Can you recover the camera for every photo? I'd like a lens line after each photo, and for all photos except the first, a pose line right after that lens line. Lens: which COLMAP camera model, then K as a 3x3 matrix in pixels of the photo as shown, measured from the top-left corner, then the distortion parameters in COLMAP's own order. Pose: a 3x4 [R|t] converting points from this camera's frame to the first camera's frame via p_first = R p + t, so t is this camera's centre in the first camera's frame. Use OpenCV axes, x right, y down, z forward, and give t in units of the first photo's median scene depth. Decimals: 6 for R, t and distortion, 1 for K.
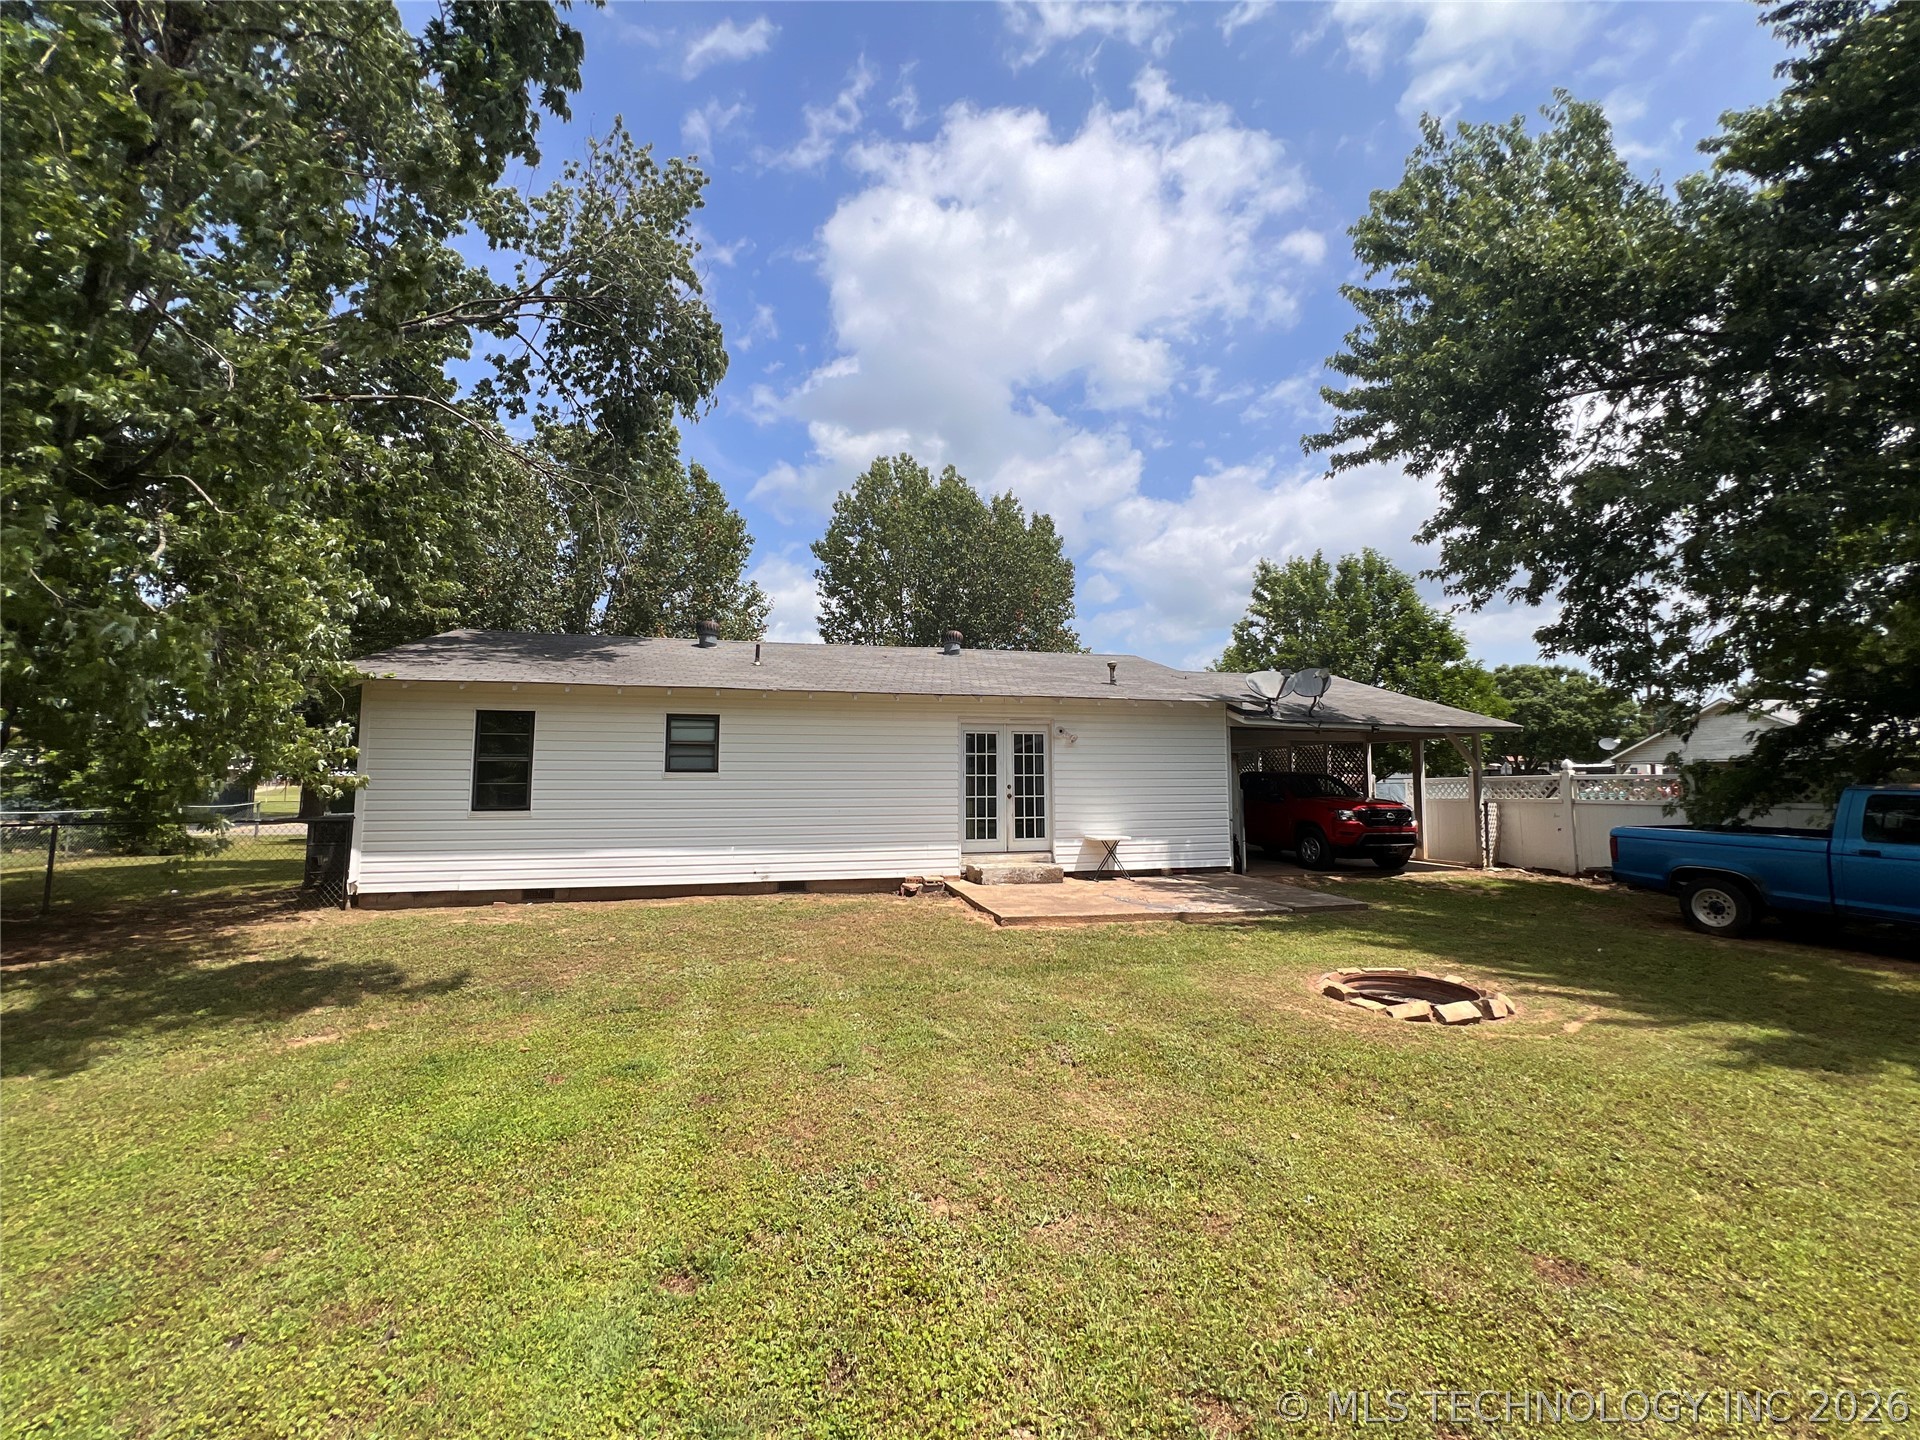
lens RADIAL K [[772.3, 0, 962.7], [0, 772.3, 702.2], [0, 0, 1]] dist [-0.004727, 0.001670]
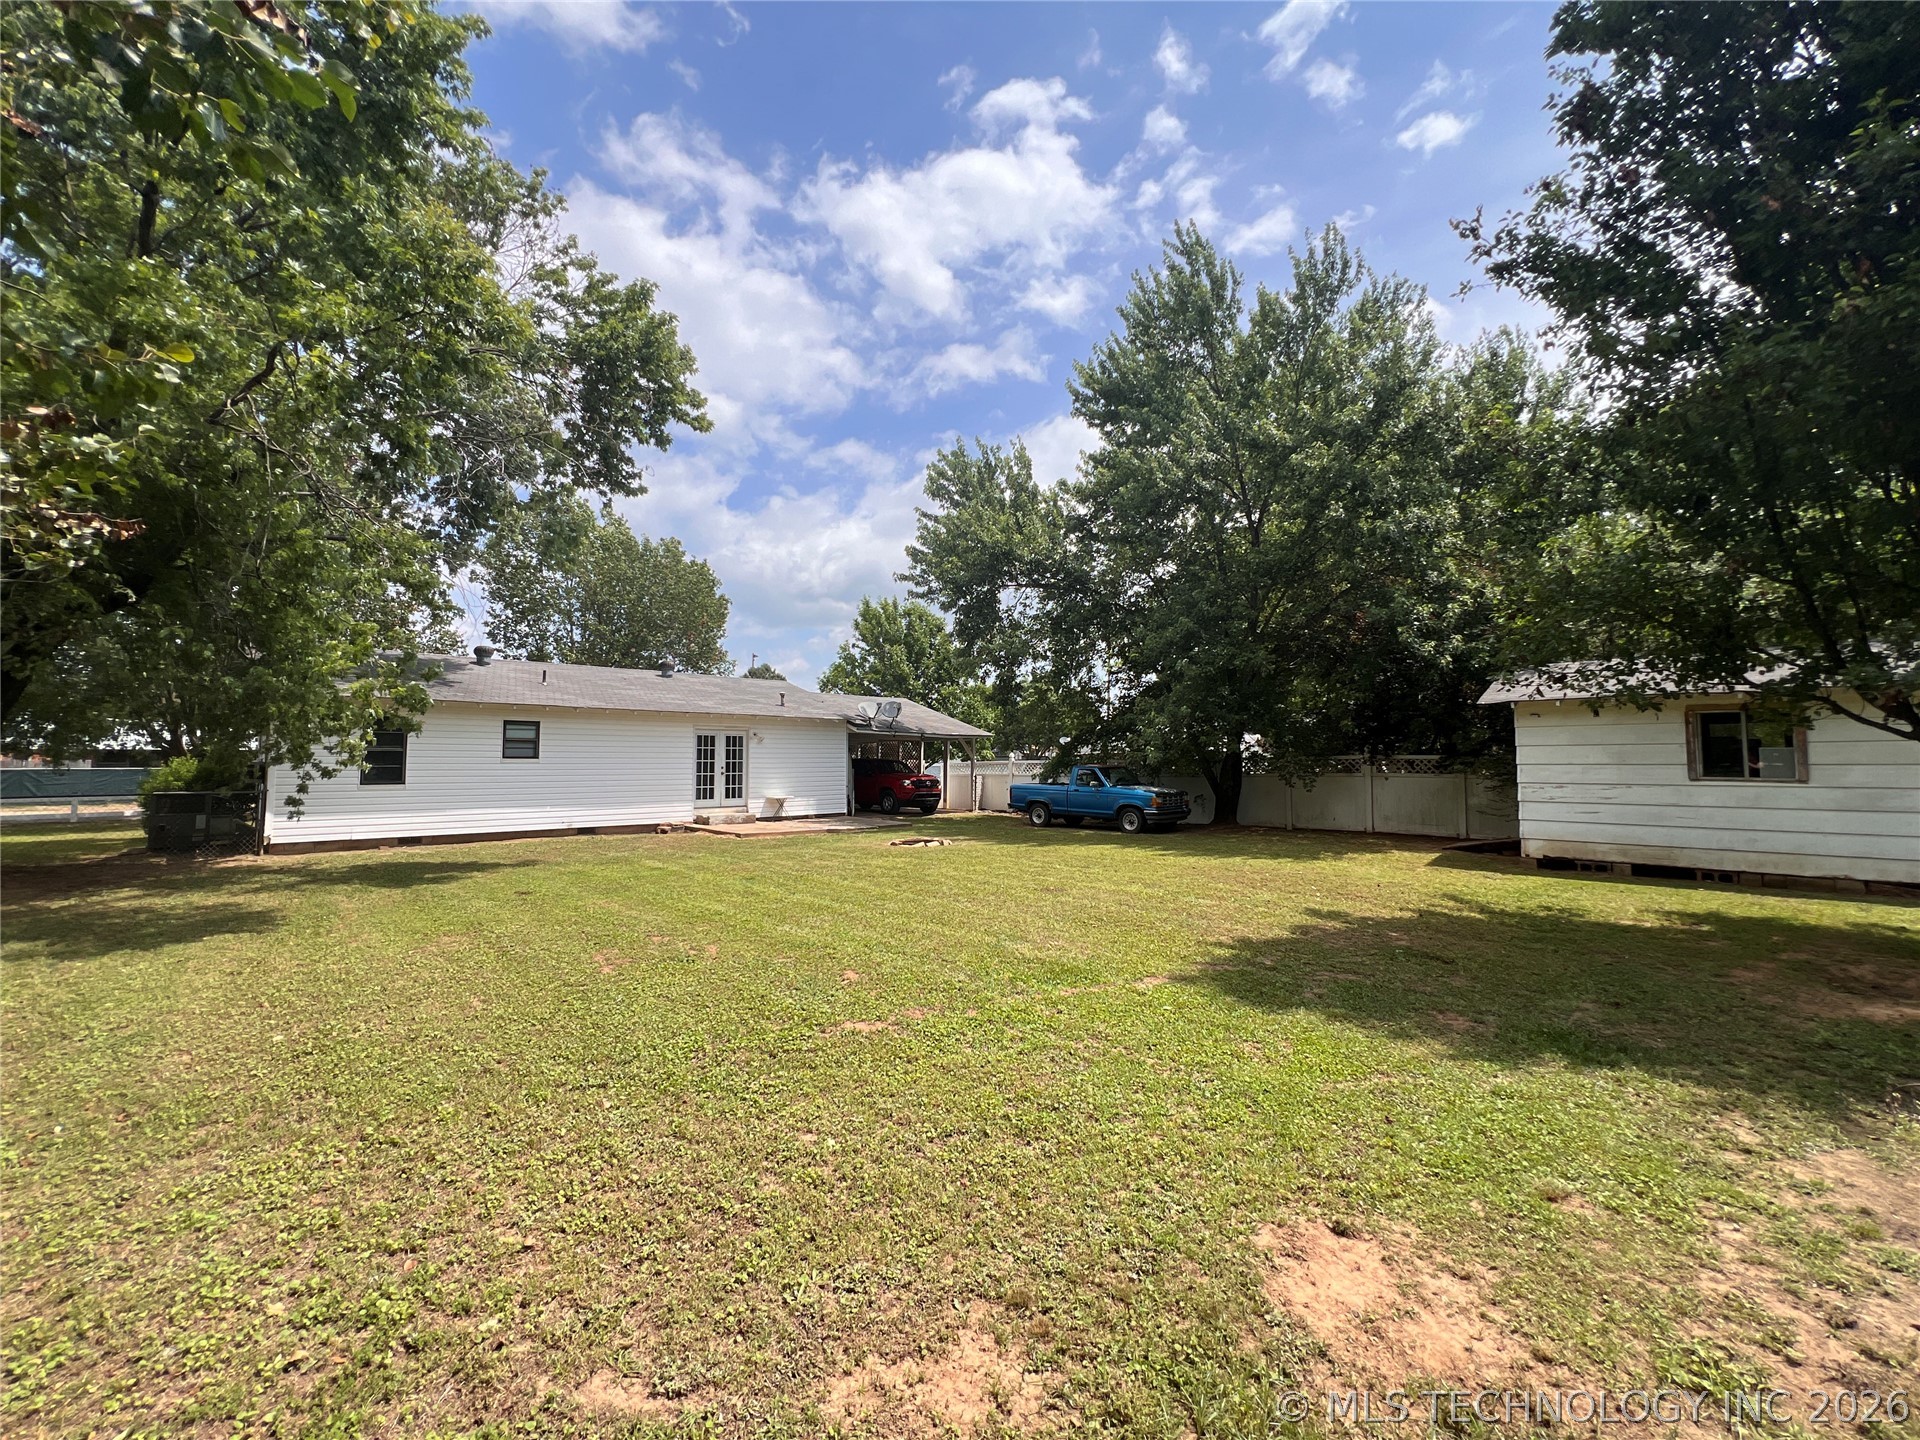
lens RADIAL K [[772.3, 0, 963.5], [0, 772.3, 715.2], [0, 0, 1]] dist [-0.004727, 0.001670]
pose [[0.868716, 0.028790, 0.494474, -0.309917], [-0.043636, 0.998876, 0.018505, -0.055623], [-0.493385, -0.037653, 0.868996, -0.682576]]
